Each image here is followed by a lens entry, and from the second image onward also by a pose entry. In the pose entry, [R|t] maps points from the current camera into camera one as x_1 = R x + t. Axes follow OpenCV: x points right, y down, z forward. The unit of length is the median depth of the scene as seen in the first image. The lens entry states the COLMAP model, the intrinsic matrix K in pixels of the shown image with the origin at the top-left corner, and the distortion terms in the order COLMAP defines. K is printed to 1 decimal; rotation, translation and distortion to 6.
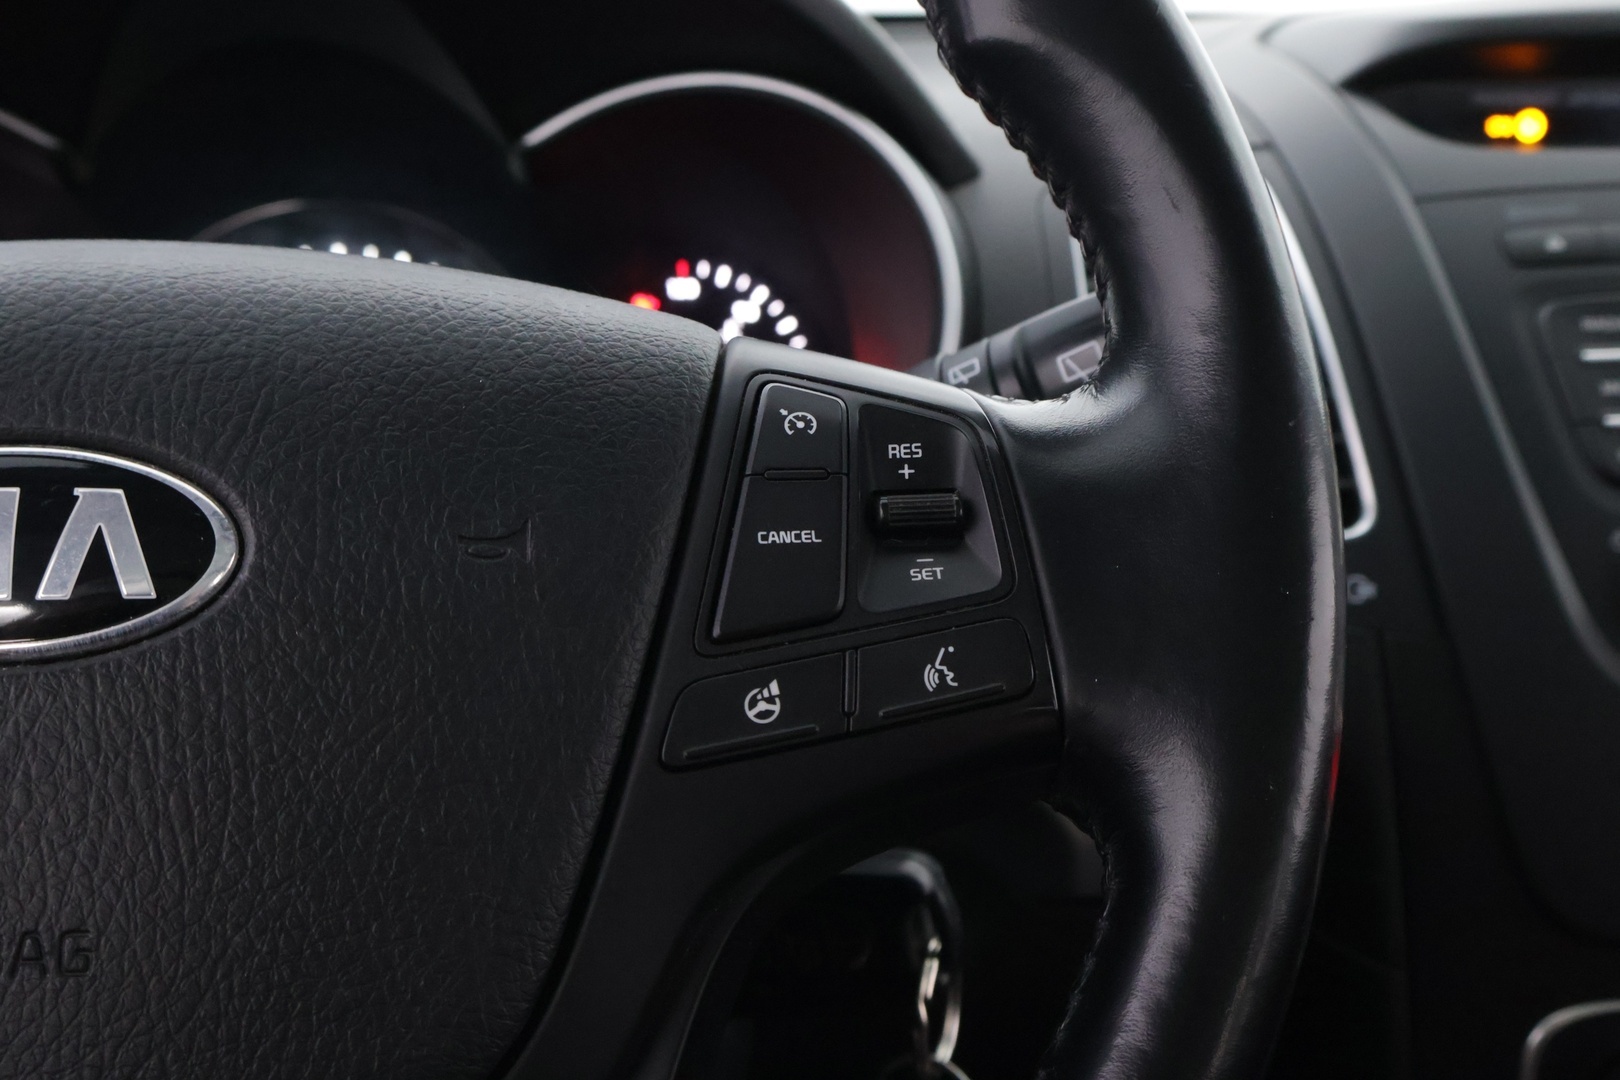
lens RADIAL K [[2026.9, 0, 802.5], [0, 2026.9, 547.8], [0, 0, 1]] dist [0.032556, 0.000000]
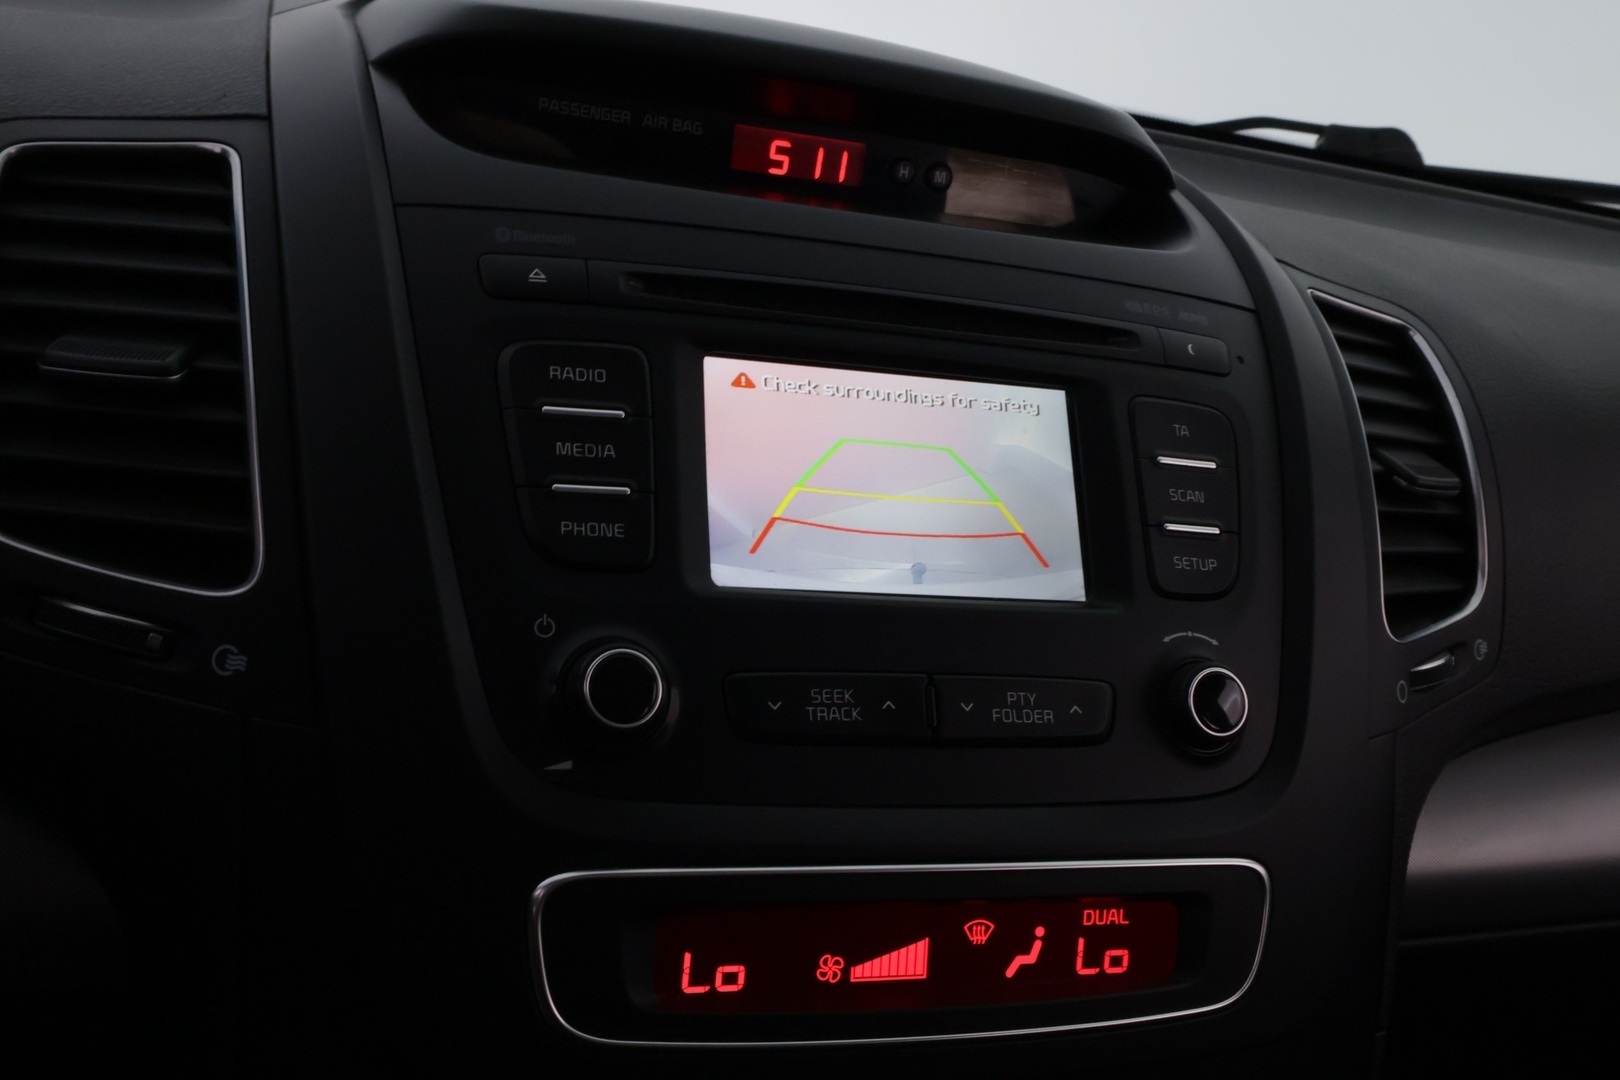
lens RADIAL K [[1643.0, 0, 813.2], [0, 1643.0, 528.7], [0, 0, 1]] dist [-0.016320, 0.000000]
pose [[0.956131, 0.083269, 0.280856, 0.511438], [-0.096880, 0.994684, 0.034905, -0.134073], [-0.276456, -0.060583, 0.959115, 0.484593]]
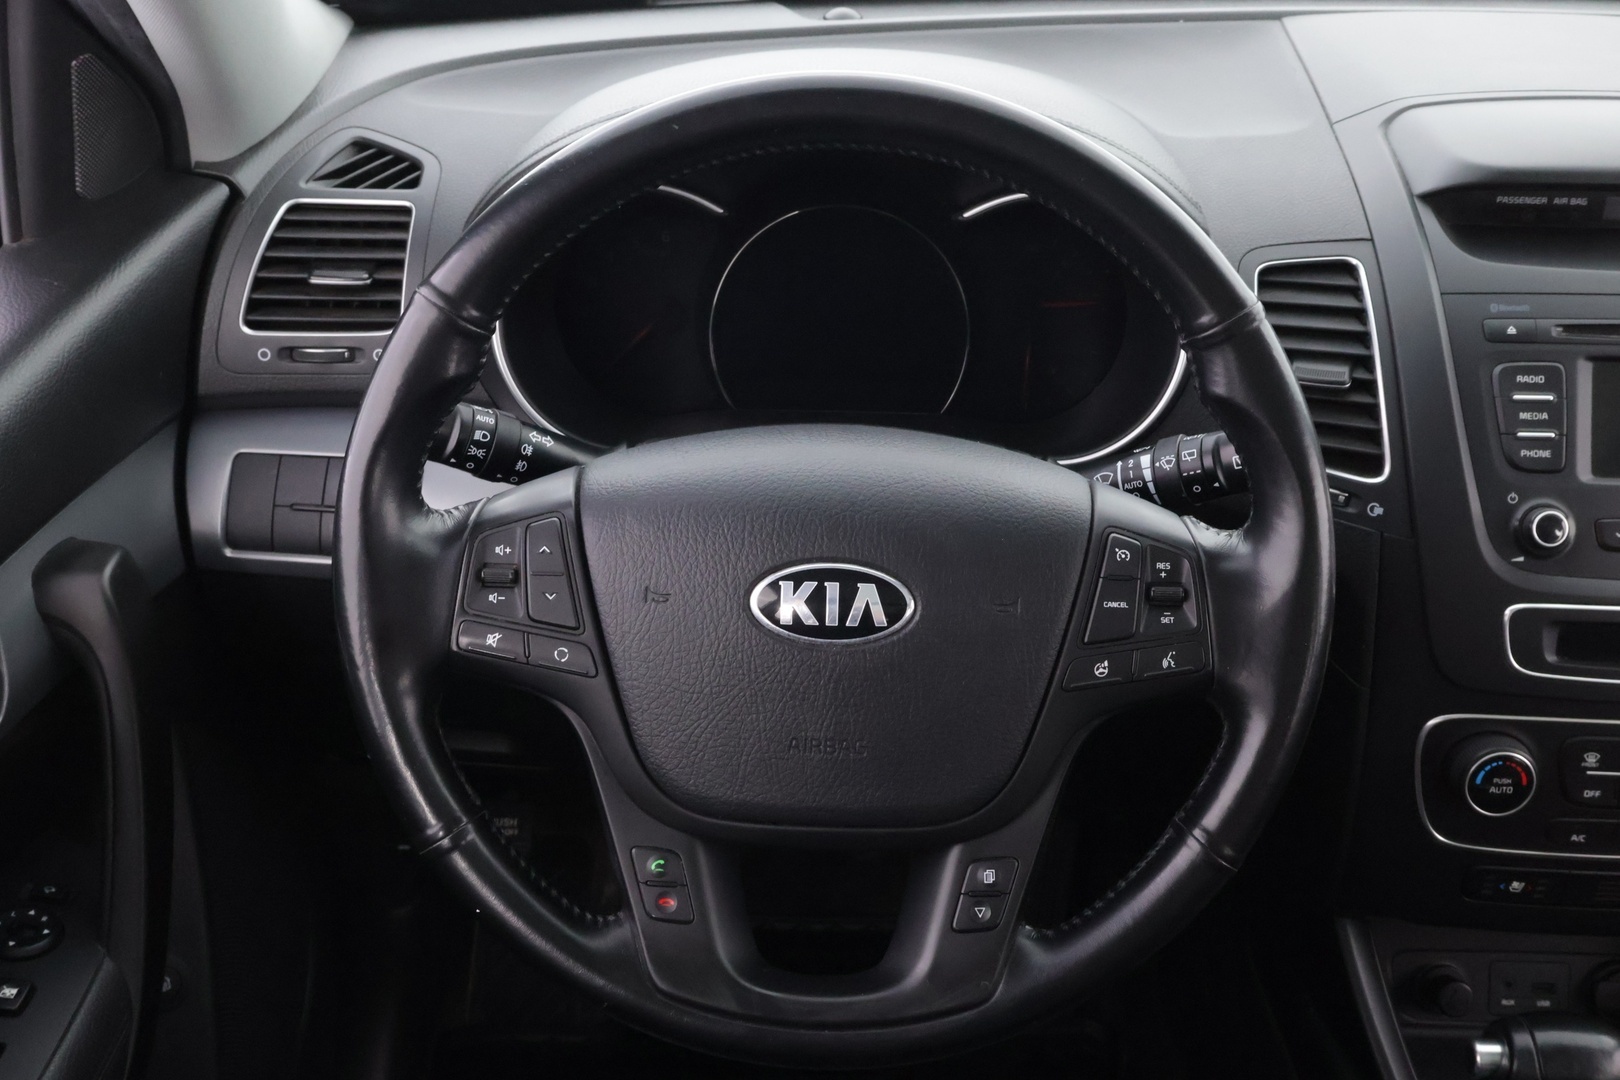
lens RADIAL K [[1724.1, 0, 805.7], [0, 1724.1, 535.2], [0, 0, 1]] dist [-0.010332, 0.000000]
pose [[0.992572, 0.073421, -0.097010, -0.195076], [-0.039522, 0.948714, 0.313657, -0.773337], [0.115064, -0.307493, 0.944568, -1.122284]]
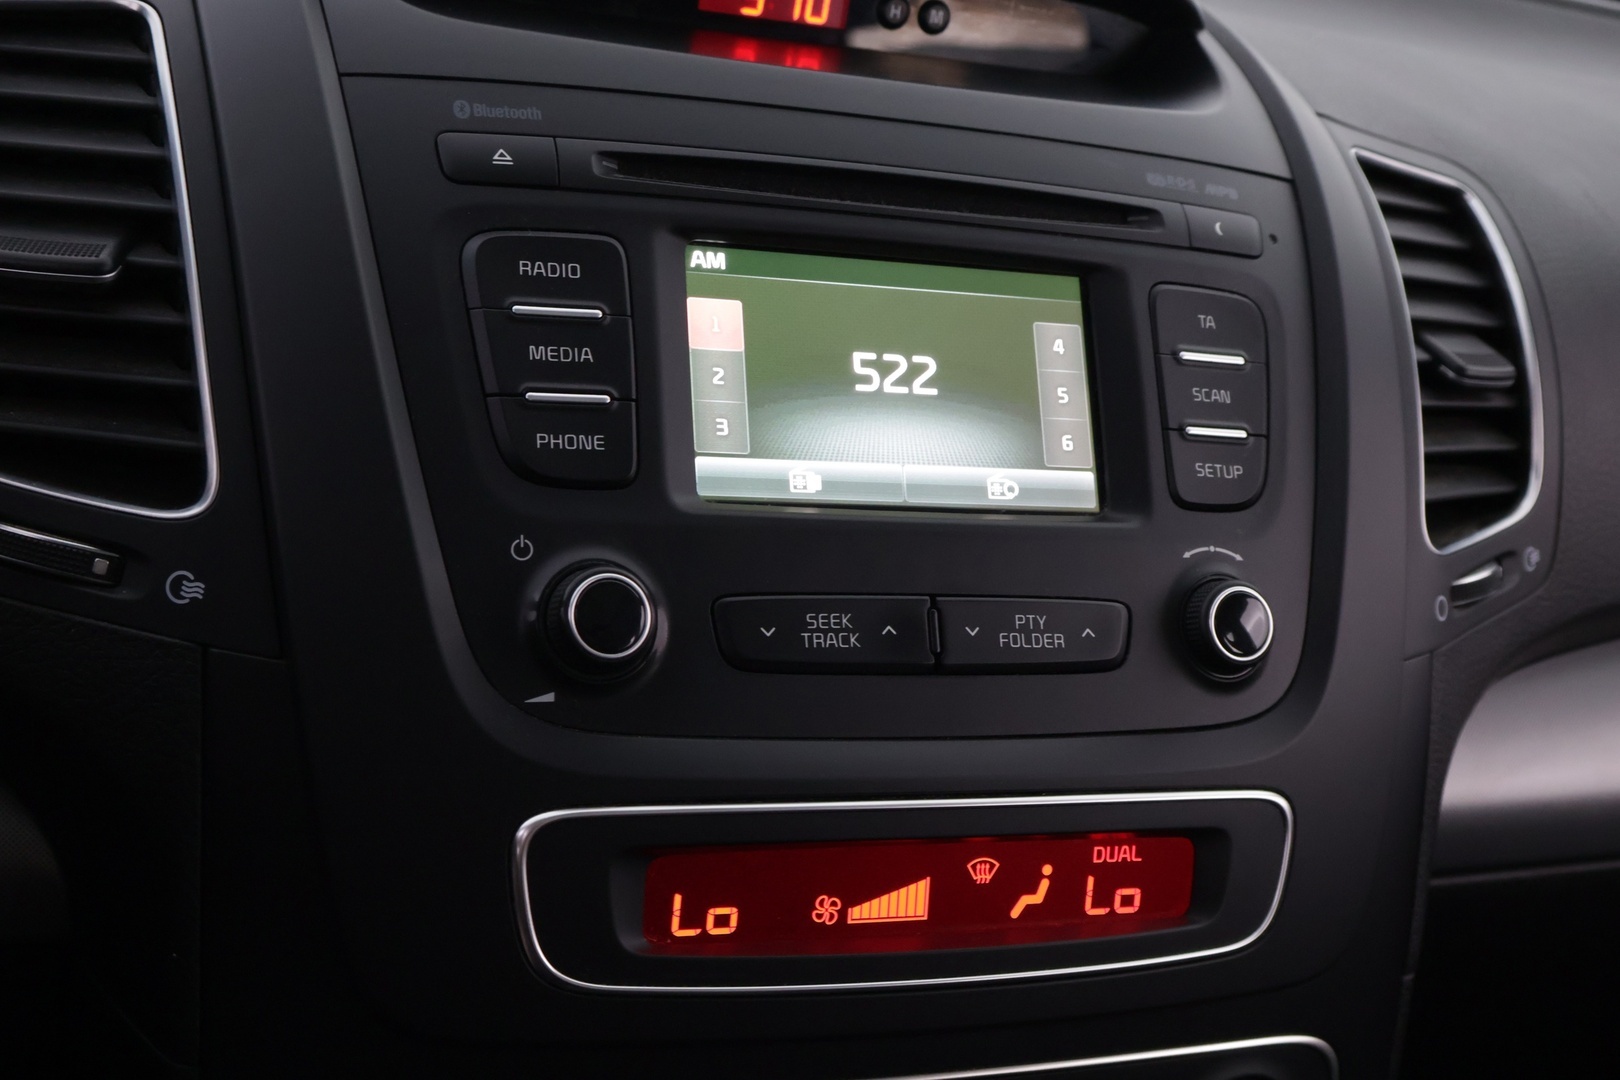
lens RADIAL K [[2130.1, 0, 806.2], [0, 2130.1, 531.8], [0, 0, 1]] dist [-0.008343, 0.000000]
pose [[0.943528, 0.060109, 0.325795, 0.382996], [-0.102095, 0.988298, 0.113333, -0.193952], [-0.315170, -0.140195, 0.938623, 0.282248]]
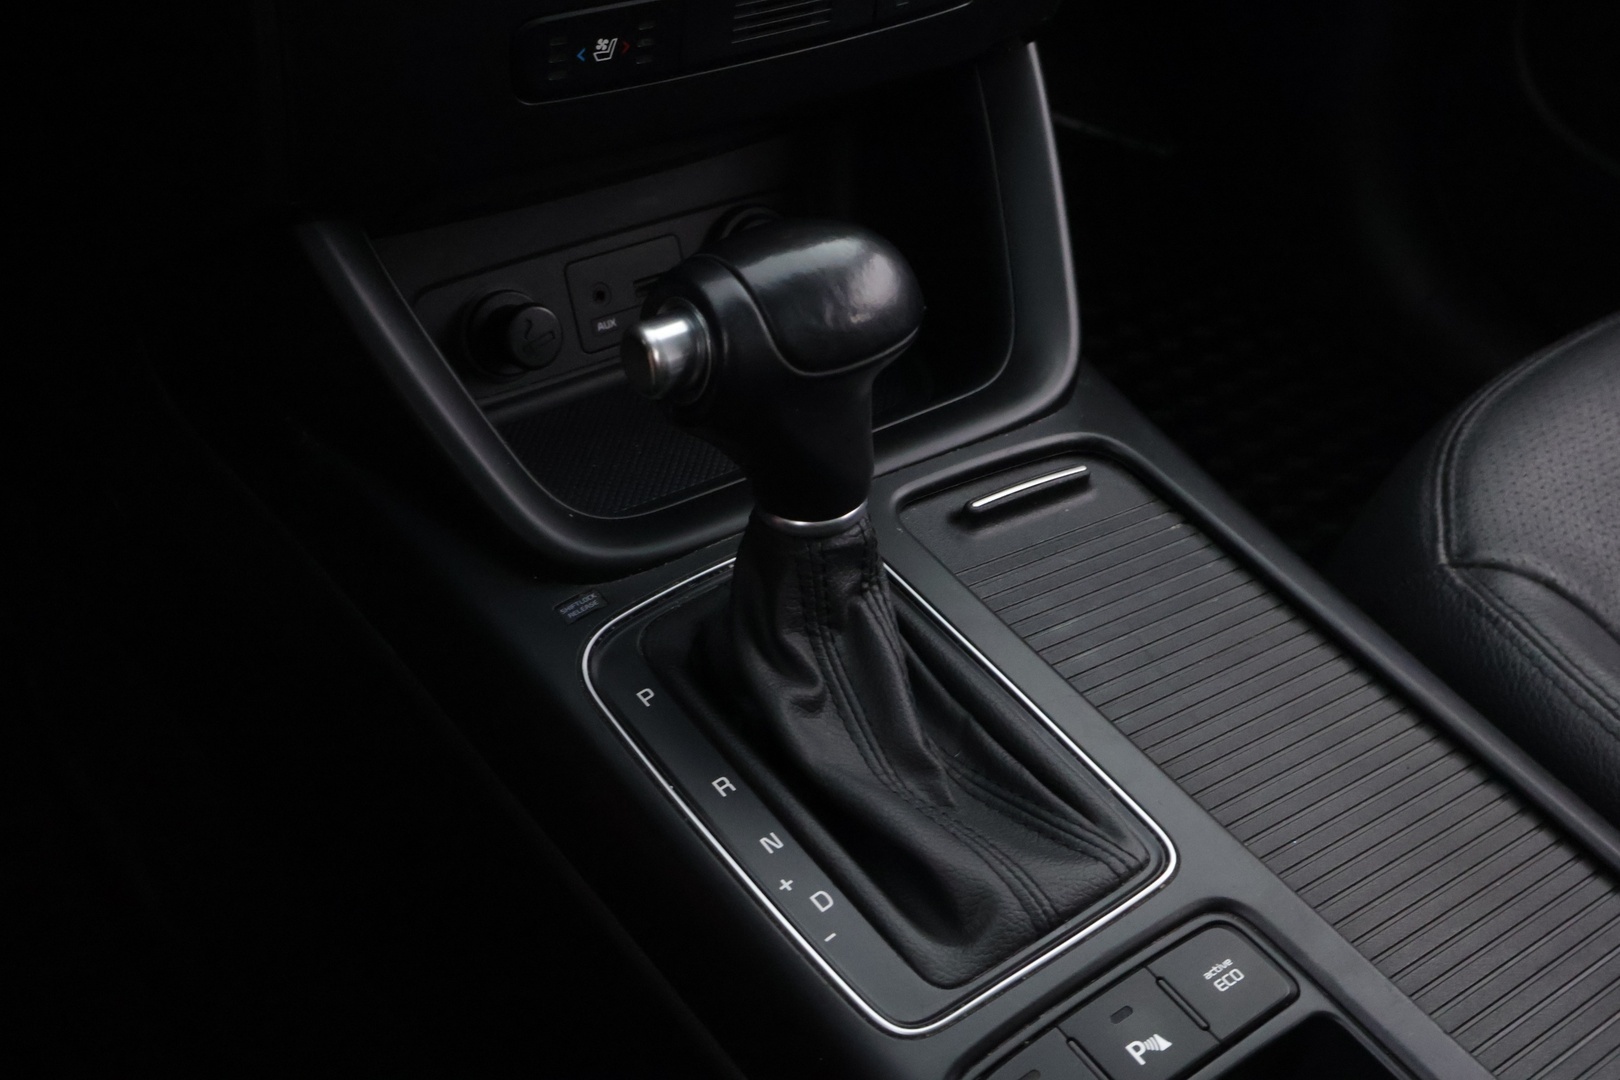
lens RADIAL K [[1826.5, 0, 801.7], [0, 1826.5, 536.0], [0, 0, 1]] dist [0.002100, 0.000000]
pose [[0.849627, -0.262826, 0.457227, 0.068736], [-0.009559, 0.859154, 0.511627, 0.219288], [-0.527297, -0.439063, 0.727448, 0.164476]]
